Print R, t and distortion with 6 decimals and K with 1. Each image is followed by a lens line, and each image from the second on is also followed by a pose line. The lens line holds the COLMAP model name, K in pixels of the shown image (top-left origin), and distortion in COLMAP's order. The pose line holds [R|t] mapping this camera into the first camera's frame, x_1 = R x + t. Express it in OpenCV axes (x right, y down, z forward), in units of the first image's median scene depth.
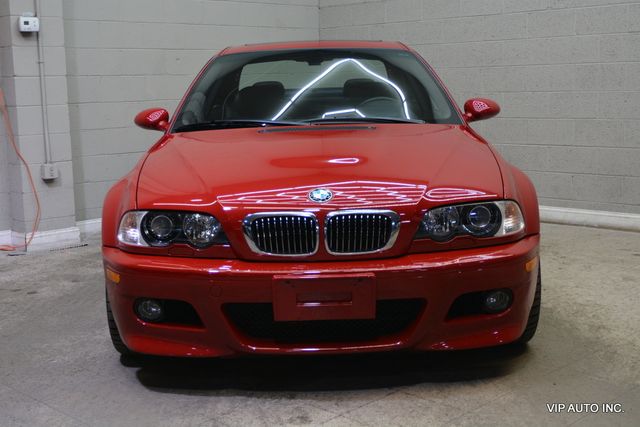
lens RADIAL K [[901.2, 0, 319.8], [0, 901.2, 210.9], [0, 0, 1]] dist [-0.004044, 0.000000]
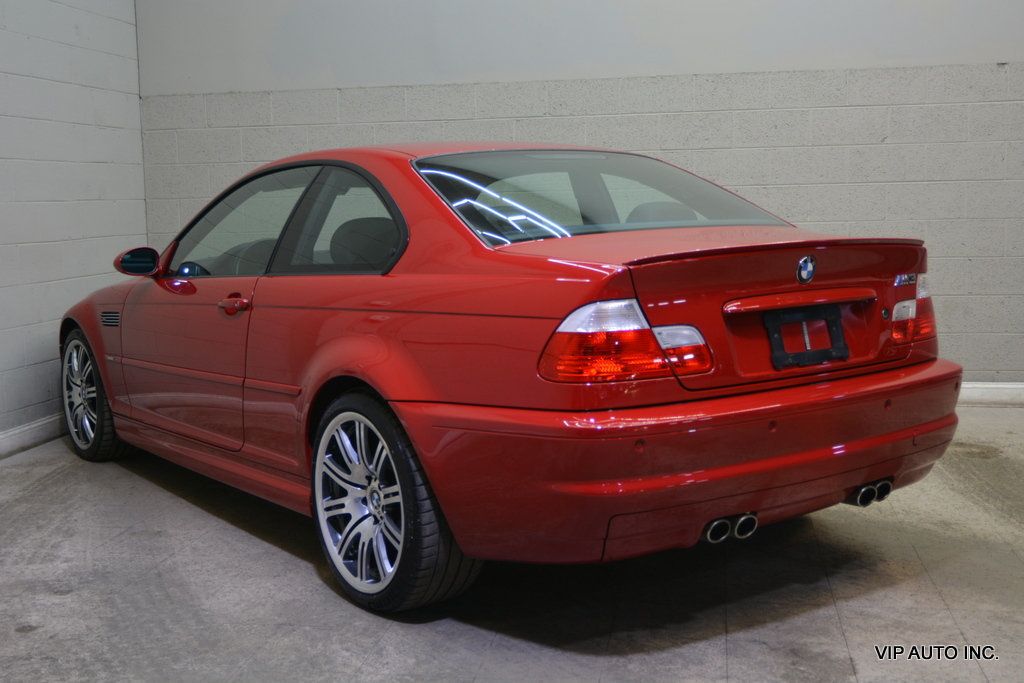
lens RADIAL K [[1221.5, 0, 513.5], [0, 1221.5, 345.6], [0, 0, 1]] dist [-0.022563, 0.000000]
pose [[0.813729, -0.063780, 0.577734, -0.384536], [0.084150, 0.996417, -0.008522, -0.029262], [-0.575120, 0.055551, 0.816181, 0.211474]]
